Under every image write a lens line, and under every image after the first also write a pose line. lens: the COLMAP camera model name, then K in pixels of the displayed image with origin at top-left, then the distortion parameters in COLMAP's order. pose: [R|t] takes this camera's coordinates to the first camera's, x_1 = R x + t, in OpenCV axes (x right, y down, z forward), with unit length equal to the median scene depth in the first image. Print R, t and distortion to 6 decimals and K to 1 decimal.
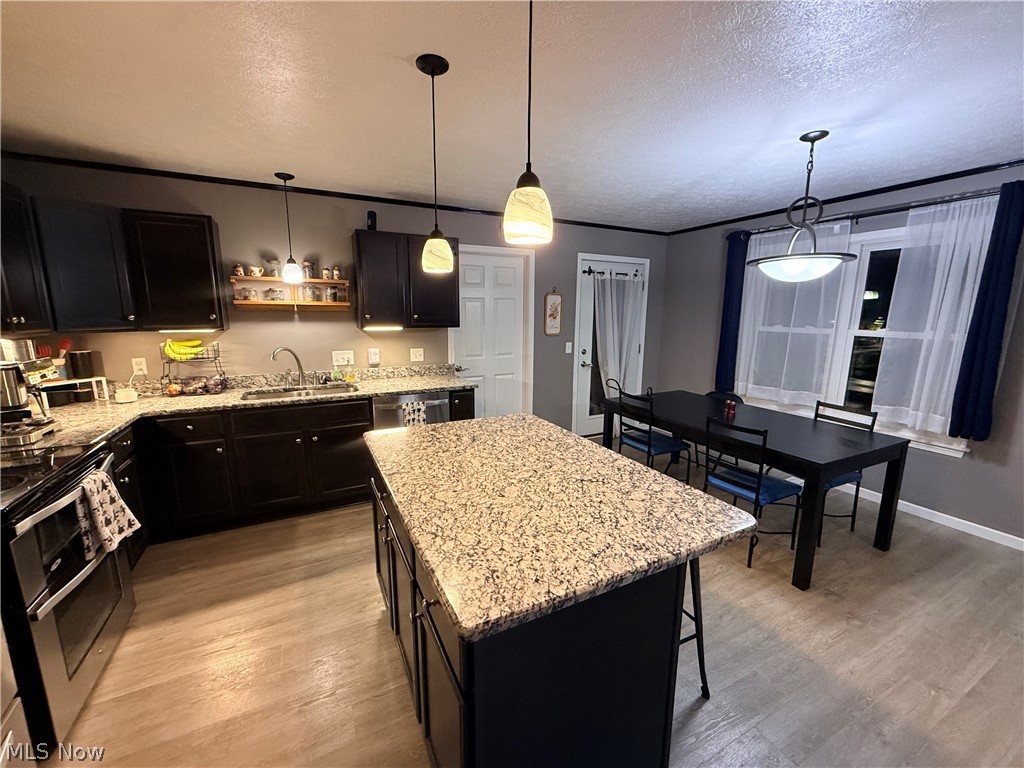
lens RADIAL K [[408.3, 0, 508.2], [0, 408.3, 385.1], [0, 0, 1]] dist [-0.000028, -0.000029]
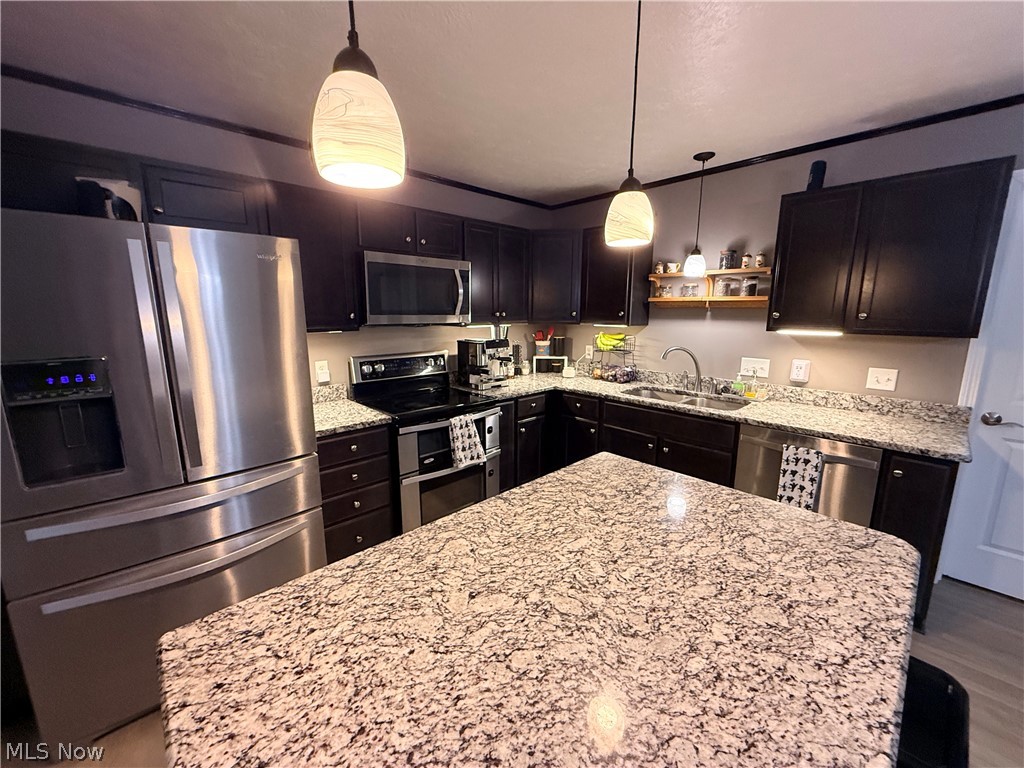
lens RADIAL K [[408.3, 0, 509.2], [0, 408.3, 384.1], [0, 0, 1]] dist [-0.000028, -0.000029]
pose [[0.286790, 0.168520, -0.943055, 0.270453], [-0.168876, 0.977884, 0.123387, -0.067923], [0.942991, 0.123873, 0.308906, 0.409621]]
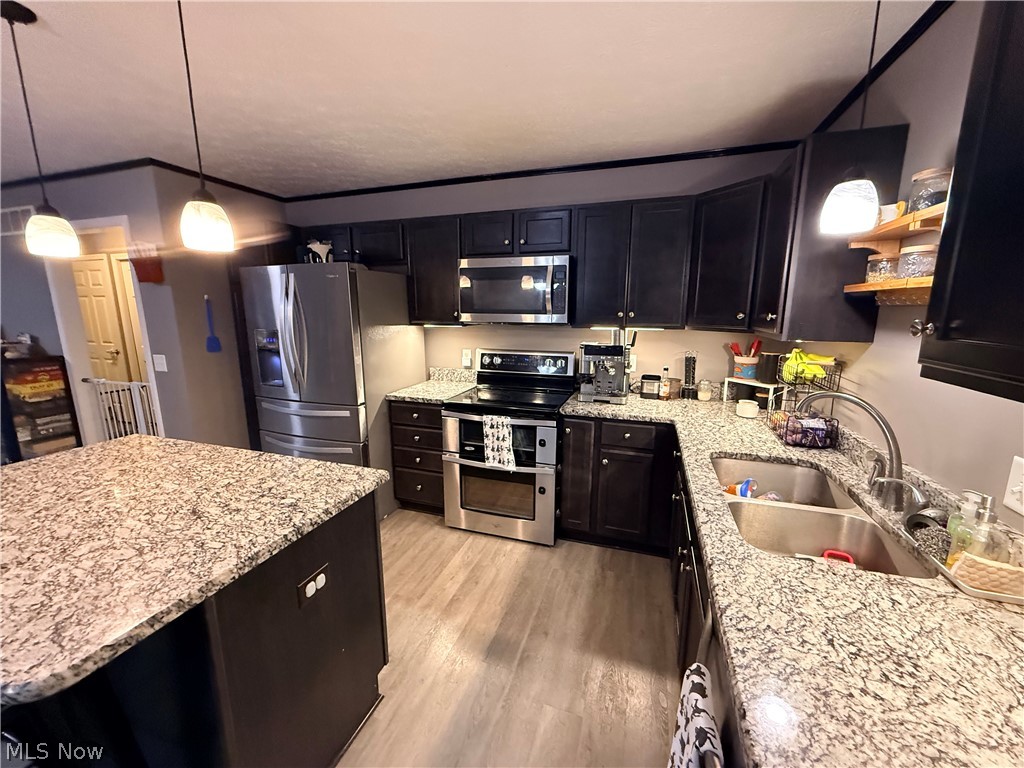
lens RADIAL K [[408.3, 0, 507.7], [0, 408.3, 386.0], [0, 0, 1]] dist [-0.000028, -0.000029]
pose [[-0.716097, 0.127116, -0.686329, -0.016712], [-0.126959, 0.943155, 0.307149, -0.212525], [0.686358, 0.307084, -0.659252, 1.198218]]
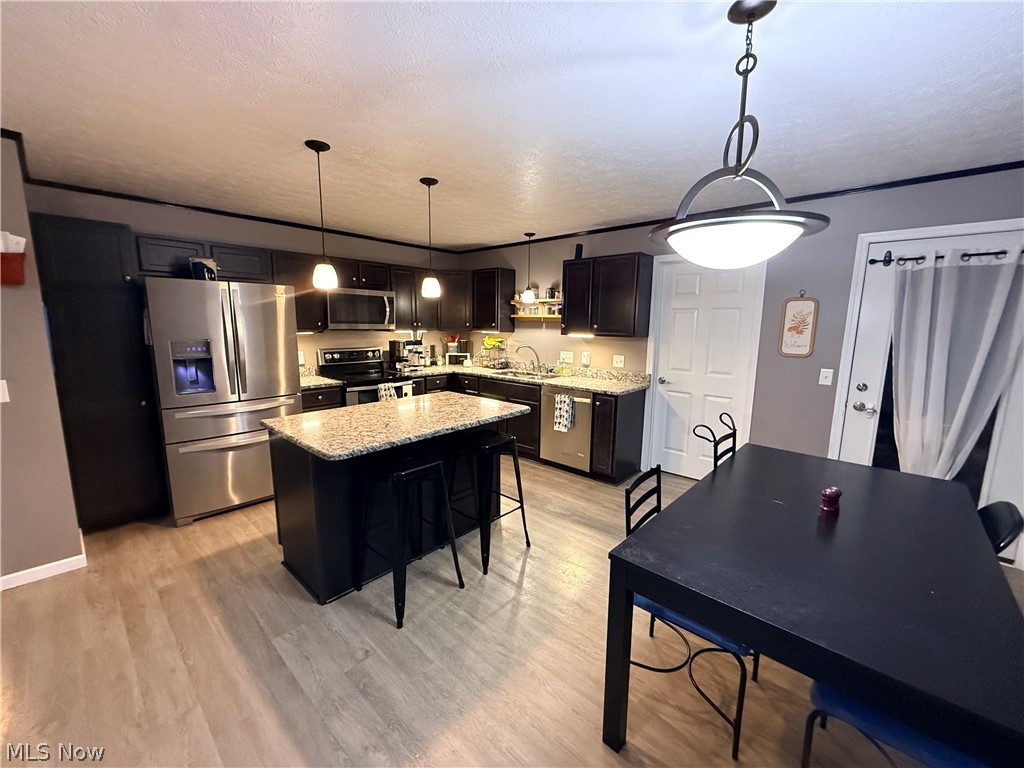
lens RADIAL K [[408.3, 0, 508.7], [0, 408.3, 384.3], [0, 0, 1]] dist [-0.000028, -0.000029]
pose [[0.358459, 0.141759, -0.922720, 0.988747], [-0.174754, 0.981121, 0.082842, -0.073962], [0.917043, 0.131554, 0.376465, 0.445951]]
